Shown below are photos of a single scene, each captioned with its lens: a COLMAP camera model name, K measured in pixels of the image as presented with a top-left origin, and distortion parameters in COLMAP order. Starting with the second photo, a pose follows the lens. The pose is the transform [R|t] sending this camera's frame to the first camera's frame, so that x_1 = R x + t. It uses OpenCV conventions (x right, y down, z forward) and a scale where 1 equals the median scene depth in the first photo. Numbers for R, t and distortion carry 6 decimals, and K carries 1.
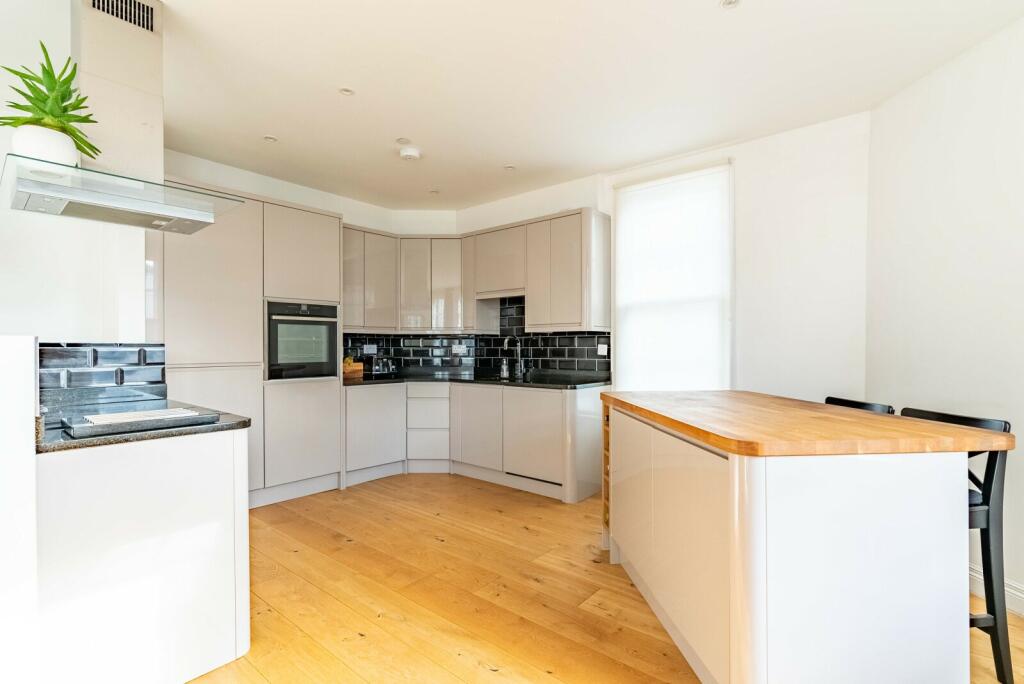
lens RADIAL K [[479.7, 0, 512.0], [0, 479.7, 342.0], [0, 0, 1]] dist [-0.001598, -0.000312]
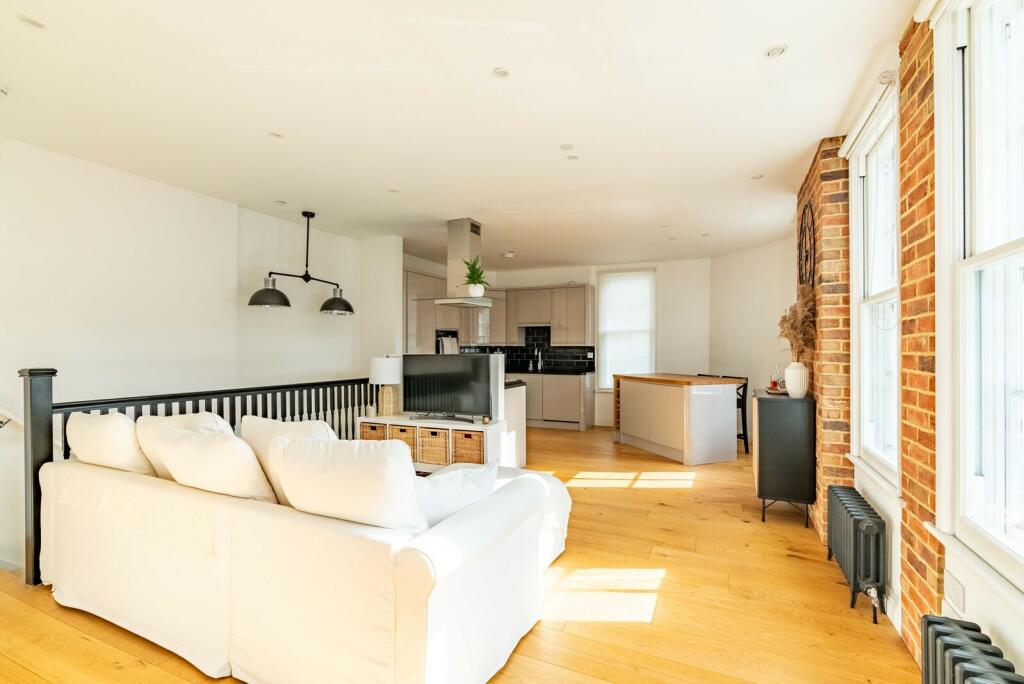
lens RADIAL K [[479.7, 0, 512.0], [0, 479.7, 342.0], [0, 0, 1]] dist [-0.001598, -0.000312]
pose [[0.961878, 0.005809, 0.273415, -0.665894], [-0.005348, 0.999983, -0.002429, -0.032181], [-0.273425, 0.000874, 0.961893, -0.800923]]
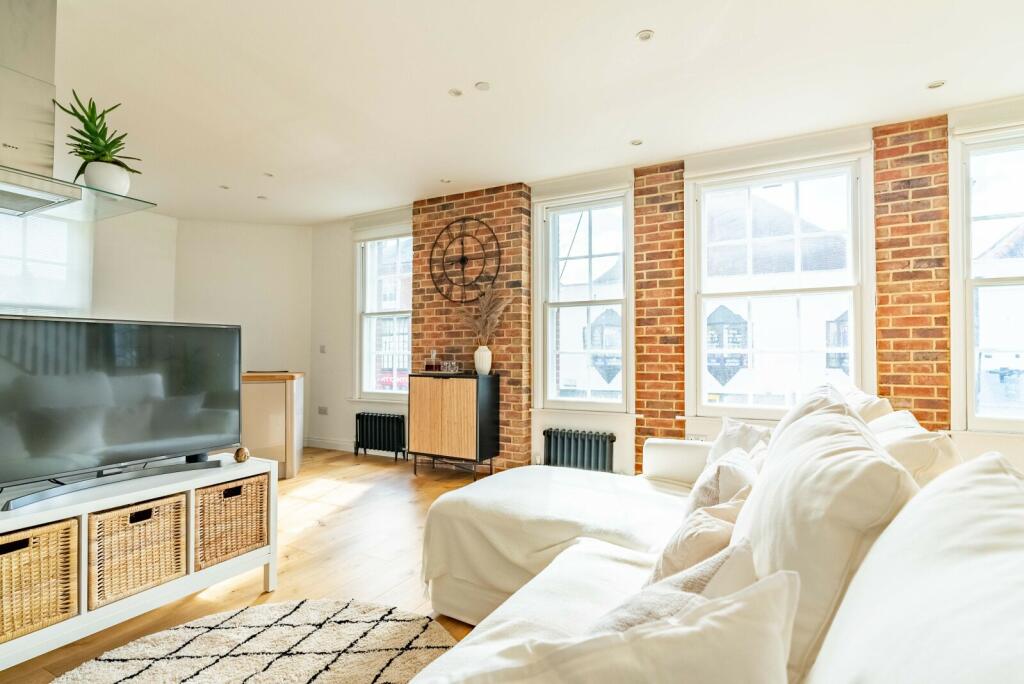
lens RADIAL K [[506.7, 0, 512.0], [0, 506.7, 342.0], [0, 0, 1]] dist [-0.000028, 0.000018]
pose [[-0.205968, 0.028366, 0.978147, -1.086981], [-0.015183, 0.999367, -0.032178, 0.027223], [-0.978441, -0.021479, -0.205407, 0.103287]]
